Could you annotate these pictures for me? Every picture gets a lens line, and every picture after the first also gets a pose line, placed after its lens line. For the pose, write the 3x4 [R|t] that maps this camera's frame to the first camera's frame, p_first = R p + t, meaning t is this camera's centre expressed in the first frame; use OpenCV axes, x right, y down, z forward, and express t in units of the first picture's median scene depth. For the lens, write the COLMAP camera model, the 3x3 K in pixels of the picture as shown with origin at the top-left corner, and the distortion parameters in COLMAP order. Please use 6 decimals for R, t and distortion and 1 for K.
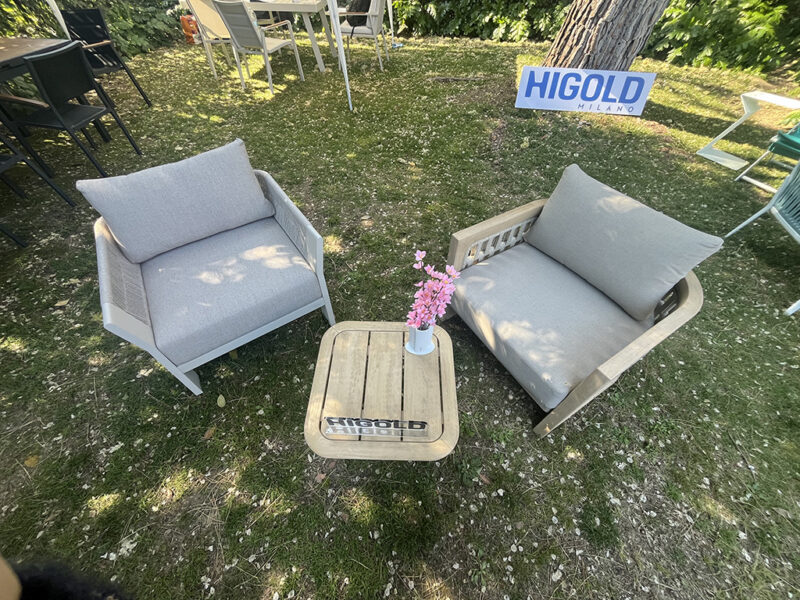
lens RADIAL K [[323.6, 0, 400.0], [0, 323.6, 300.0], [0, 0, 1]] dist [-0.005147, -0.000010]
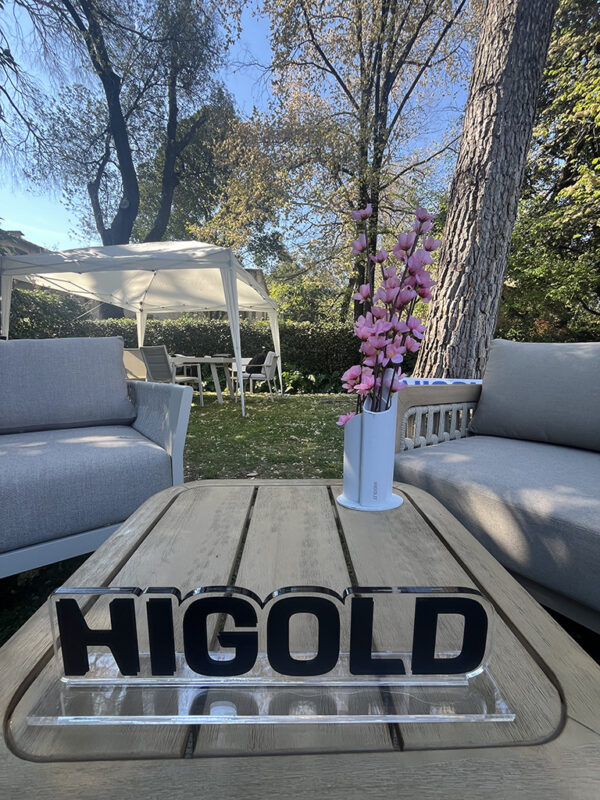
lens RADIAL K [[322.2, 0, 300.0], [0, 322.2, 400.0], [0, 0, 1]] dist [0.001584, 0.001048]
pose [[0.998803, -0.001292, 0.048889, -0.023228], [0.035252, 0.711911, -0.701384, 0.148508], [-0.033898, 0.702268, 0.711105, 0.250060]]
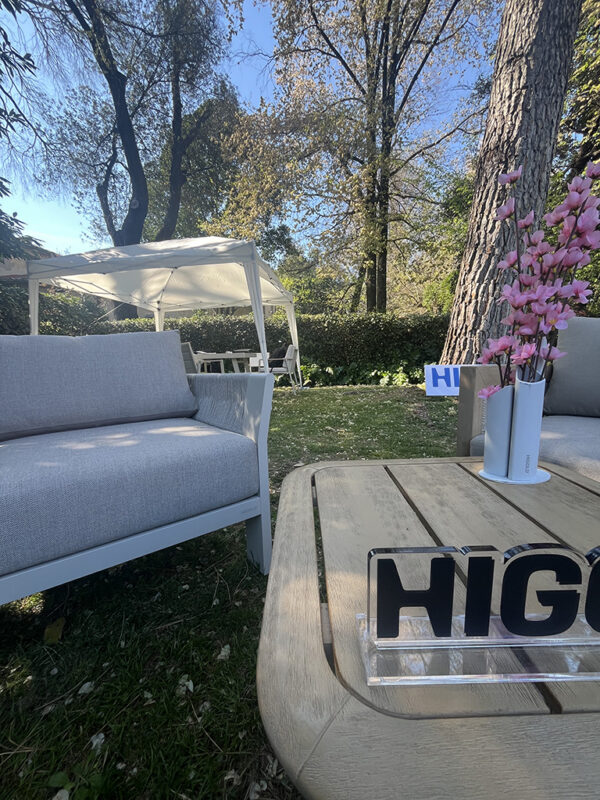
lens RADIAL K [[322.2, 0, 300.0], [0, 322.2, 400.0], [0, 0, 1]] dist [0.001584, 0.001048]
pose [[0.999124, -0.036420, 0.020614, -0.096437], [0.040577, 0.722546, -0.690131, 0.150709], [0.010240, 0.690363, 0.723390, 0.259739]]
